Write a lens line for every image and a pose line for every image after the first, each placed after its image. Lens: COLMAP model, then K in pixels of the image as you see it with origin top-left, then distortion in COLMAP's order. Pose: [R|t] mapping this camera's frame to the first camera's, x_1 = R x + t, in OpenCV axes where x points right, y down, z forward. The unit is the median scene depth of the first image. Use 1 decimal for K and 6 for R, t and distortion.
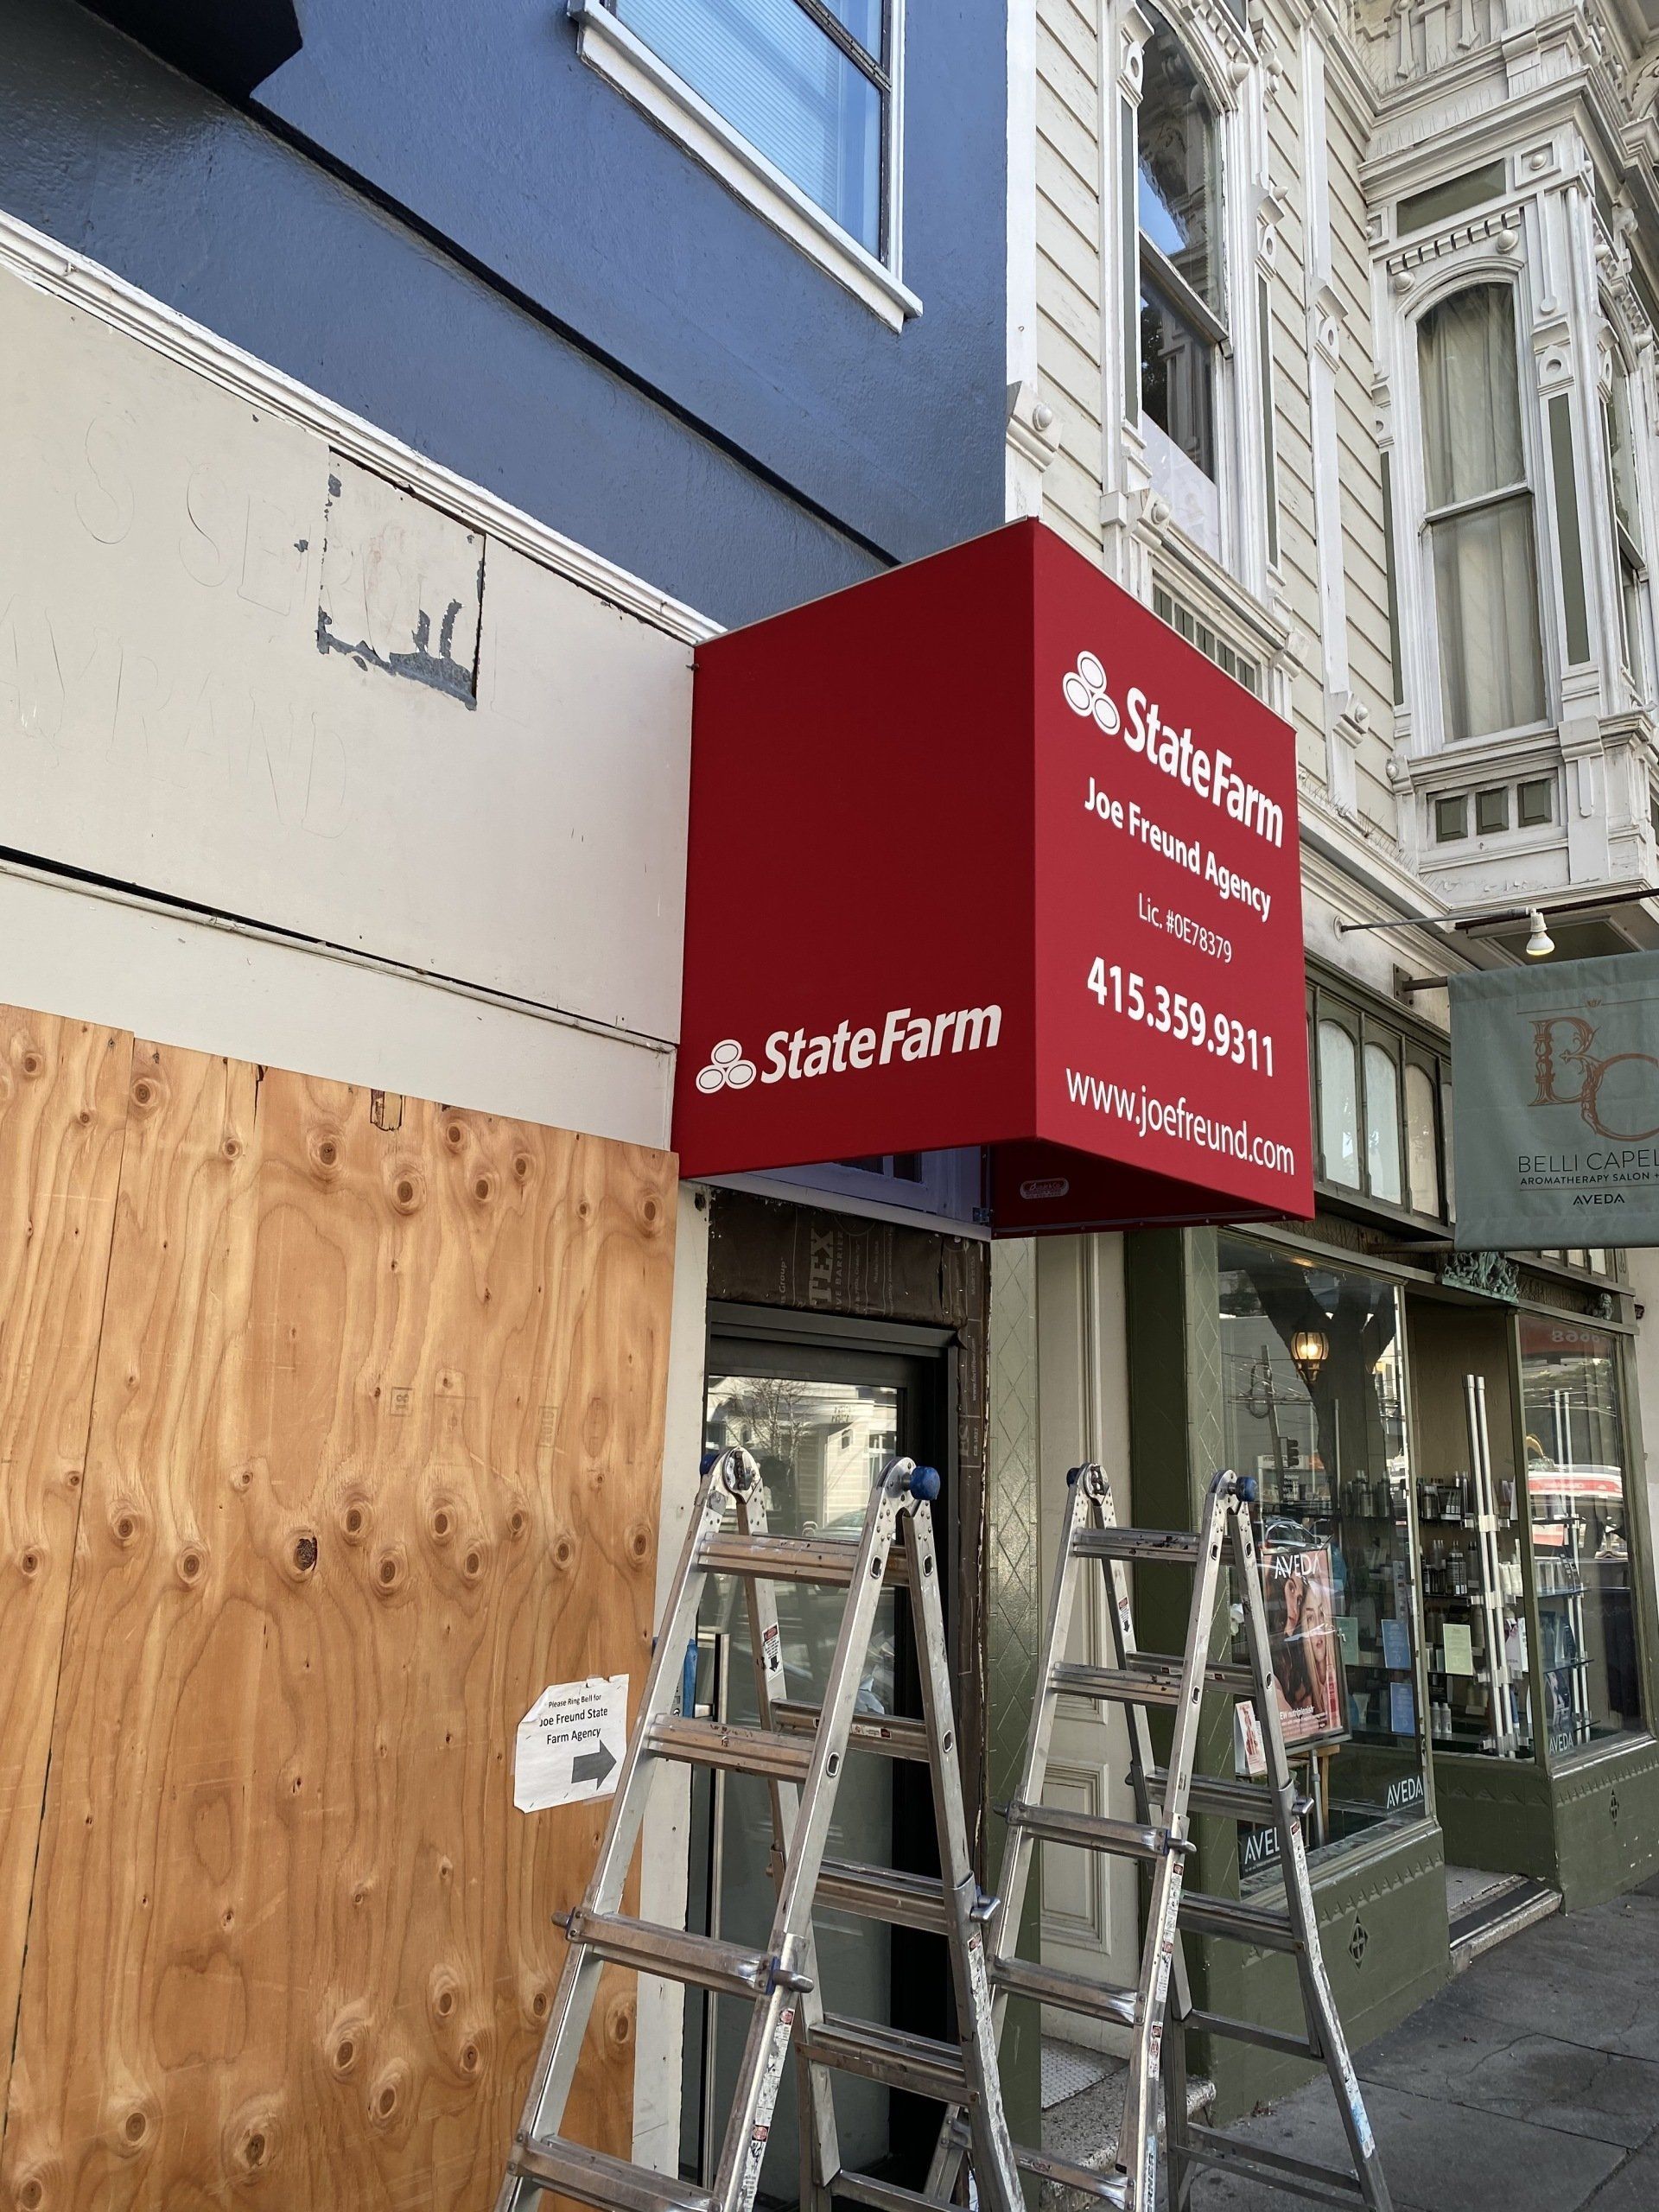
lens RADIAL K [[1757.2, 0, 830.3], [0, 1757.2, 1095.0], [0, 0, 1]] dist [-0.040125, -0.005682]
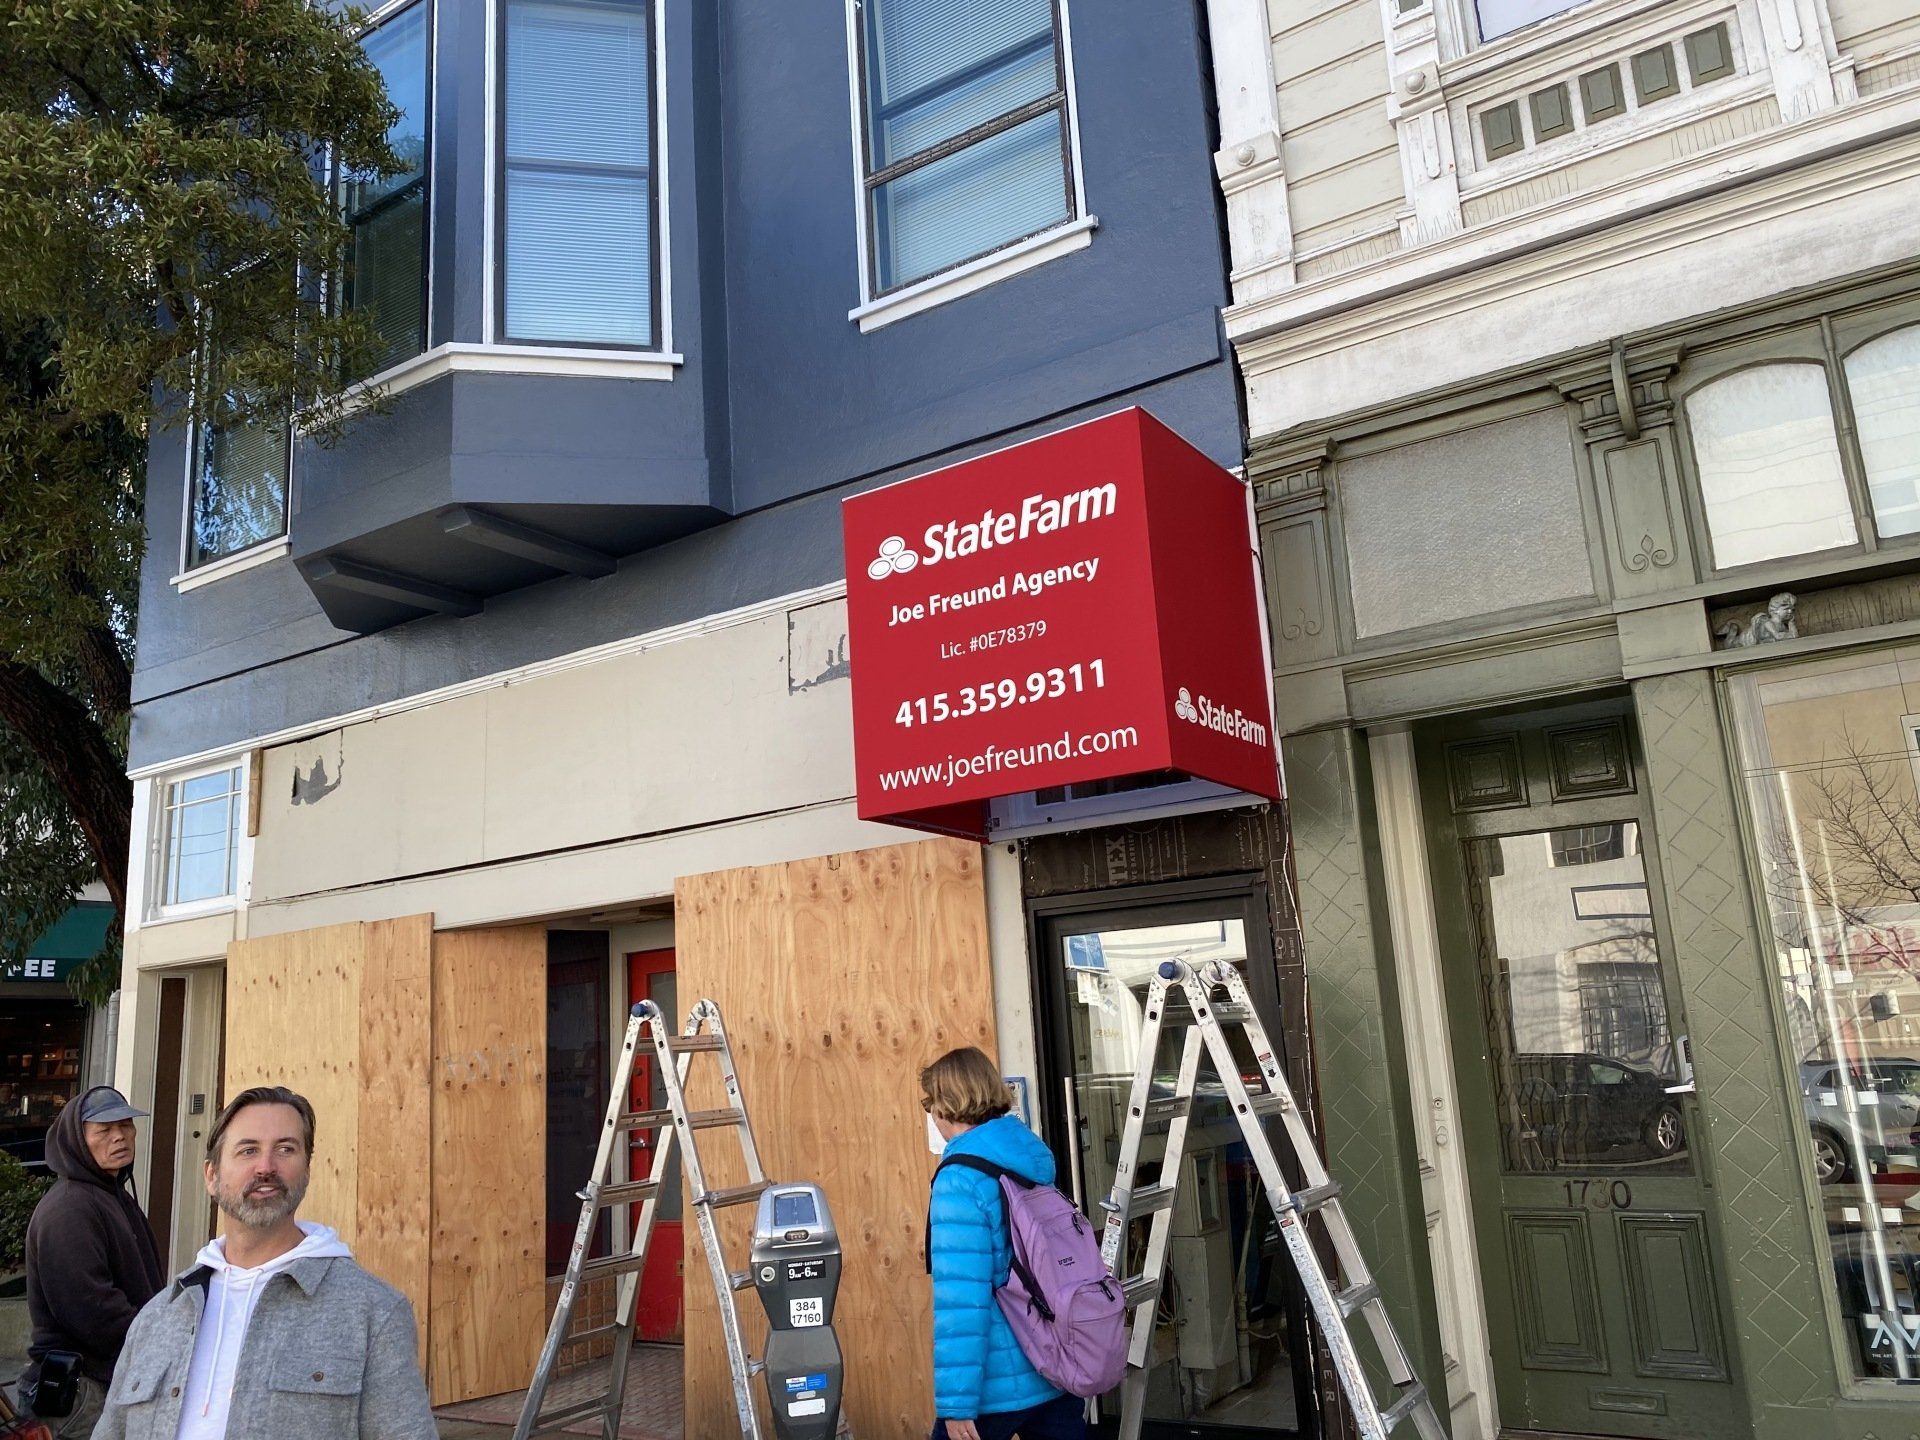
lens RADIAL K [[1525.3, 0, 960.4], [0, 1525.3, 721.9], [0, 0, 1]] dist [-0.040125, -0.005682]
pose [[0.067336, -0.245351, -0.967093, 1.758981], [0.253940, 0.941587, -0.221199, 0.320282], [0.964873, -0.230689, 0.125707, 0.885921]]
